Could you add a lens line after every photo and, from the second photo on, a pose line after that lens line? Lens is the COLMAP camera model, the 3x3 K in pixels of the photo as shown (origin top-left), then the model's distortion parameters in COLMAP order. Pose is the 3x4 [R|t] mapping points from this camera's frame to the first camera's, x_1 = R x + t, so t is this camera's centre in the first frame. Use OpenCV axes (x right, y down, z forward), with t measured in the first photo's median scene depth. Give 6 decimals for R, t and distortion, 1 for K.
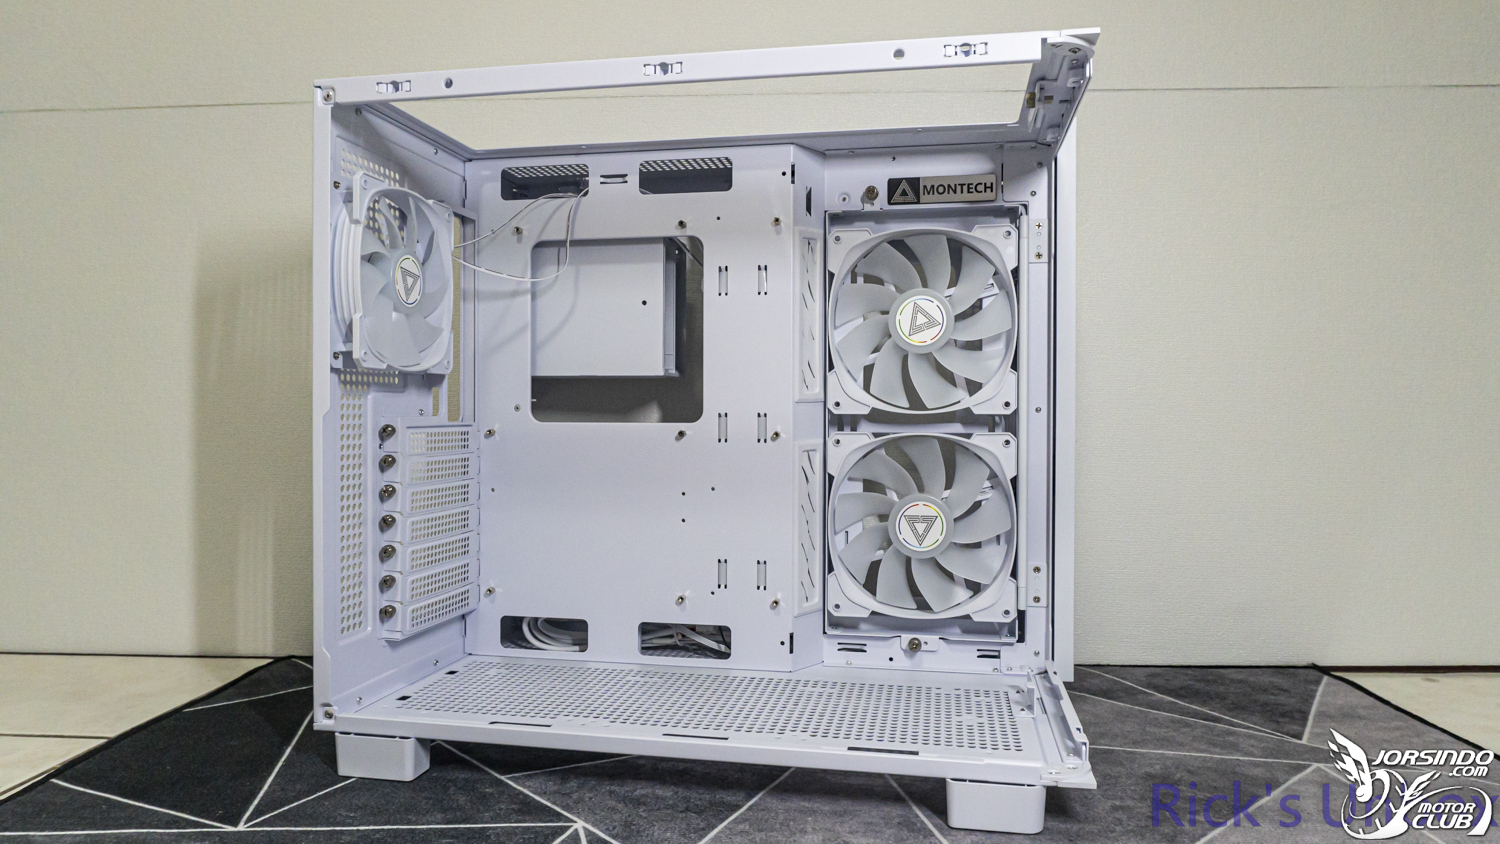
lens RADIAL K [[1012.0, 0, 747.4], [0, 1012.0, 420.7], [0, 0, 1]] dist [-0.012991, 0.001837]
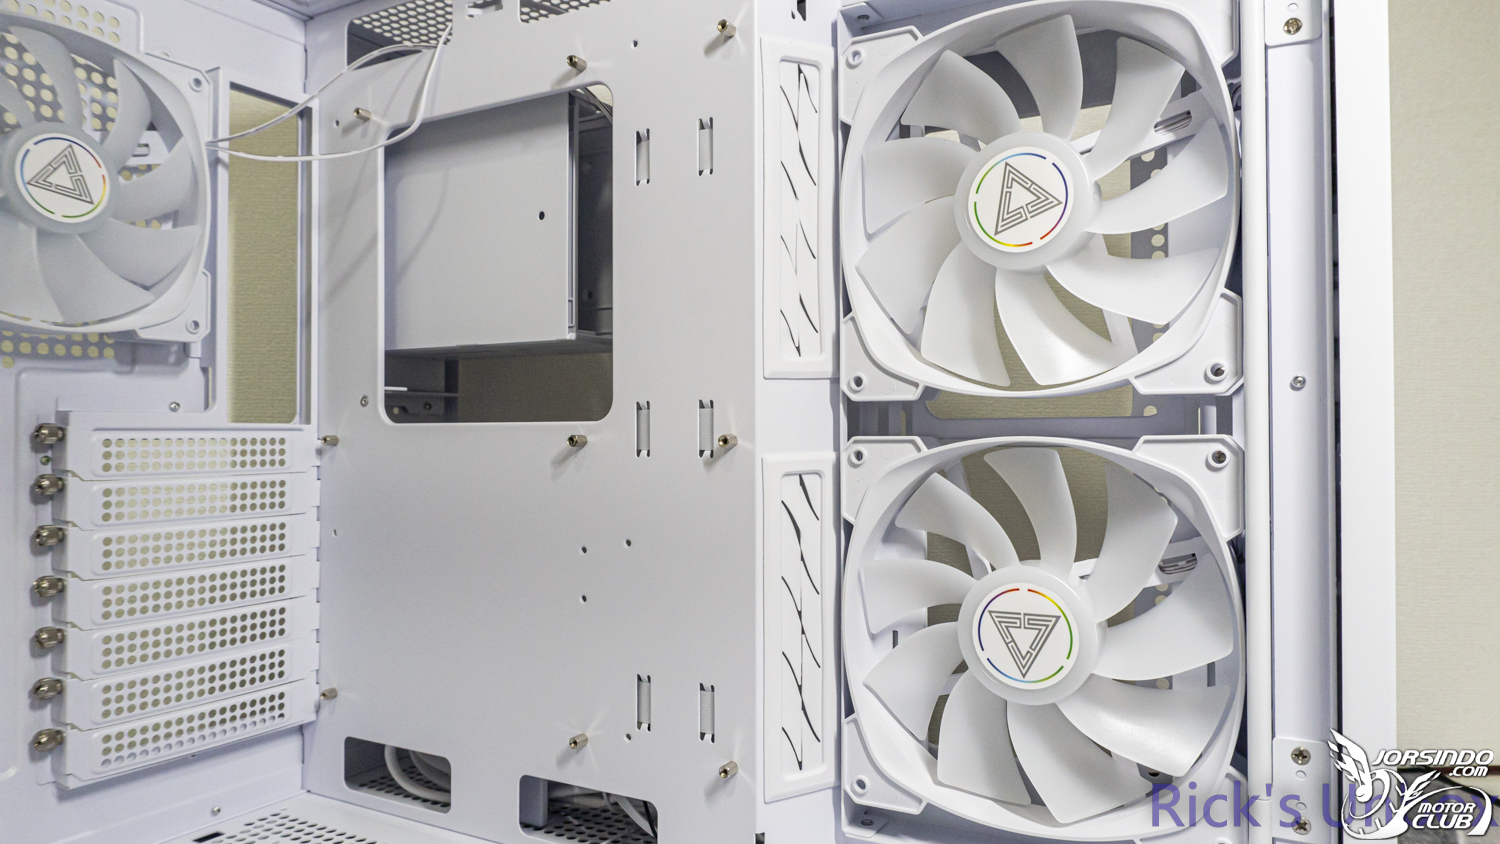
lens RADIAL K [[1012.0, 0, 739.2], [0, 1012.0, 425.1], [0, 0, 1]] dist [-0.012991, 0.001837]
pose [[0.948483, -0.008022, -0.316727, 0.194433], [0.000889, 0.999743, -0.022660, 0.016660], [0.316828, 0.021211, 0.948246, 0.508206]]
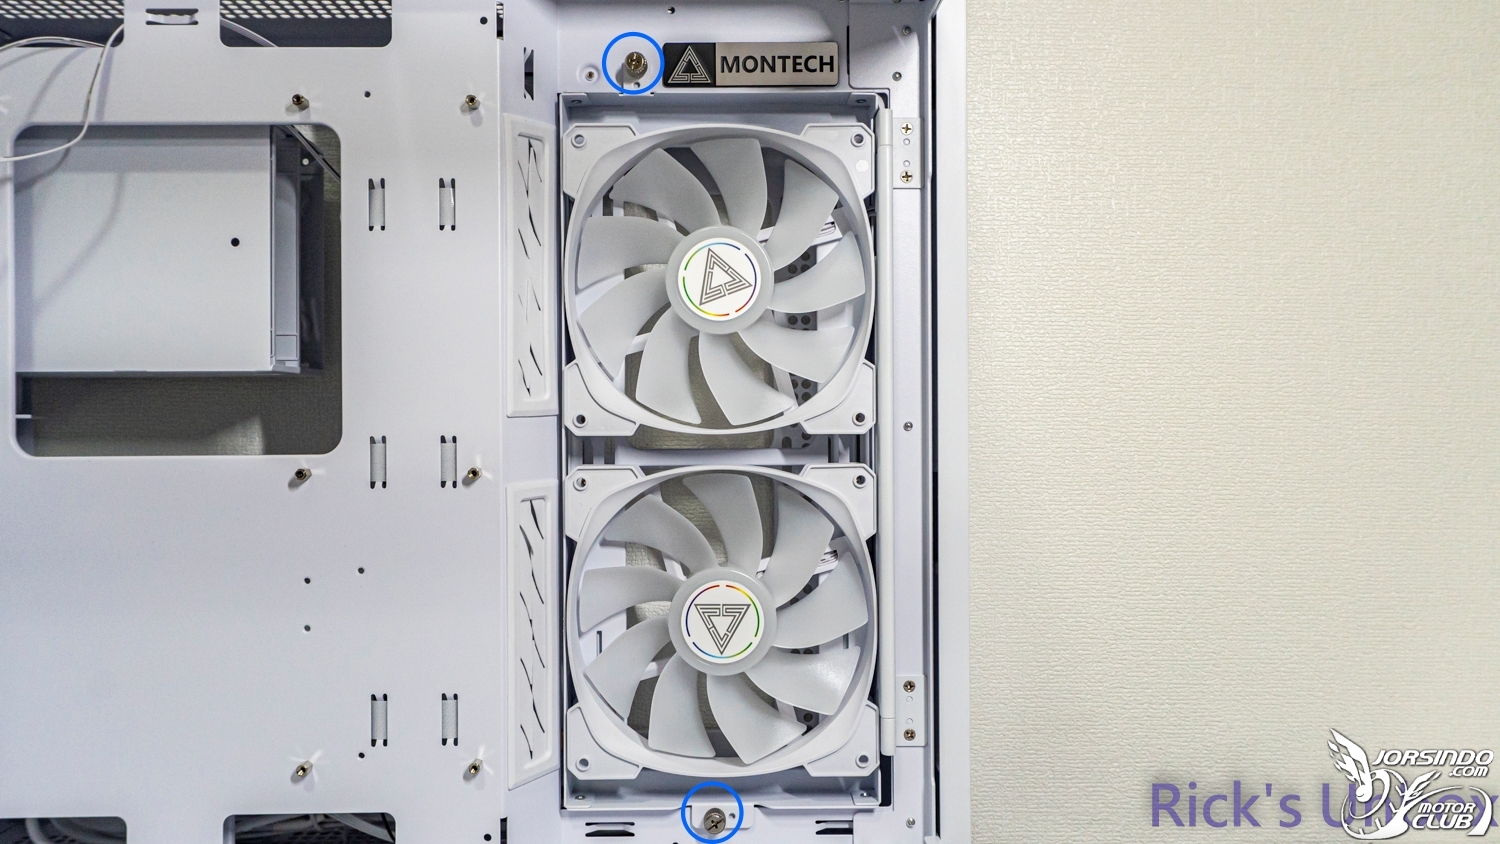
lens RADIAL K [[1169.0, 0, 742.4], [0, 1169.0, 404.6], [0, 0, 1]] dist [-0.003107, 0.026359]
pose [[0.978656, -0.006498, 0.205404, 0.041316], [0.009597, 0.999855, -0.014092, -0.014612], [-0.205282, 0.015762, 0.978576, 0.315585]]
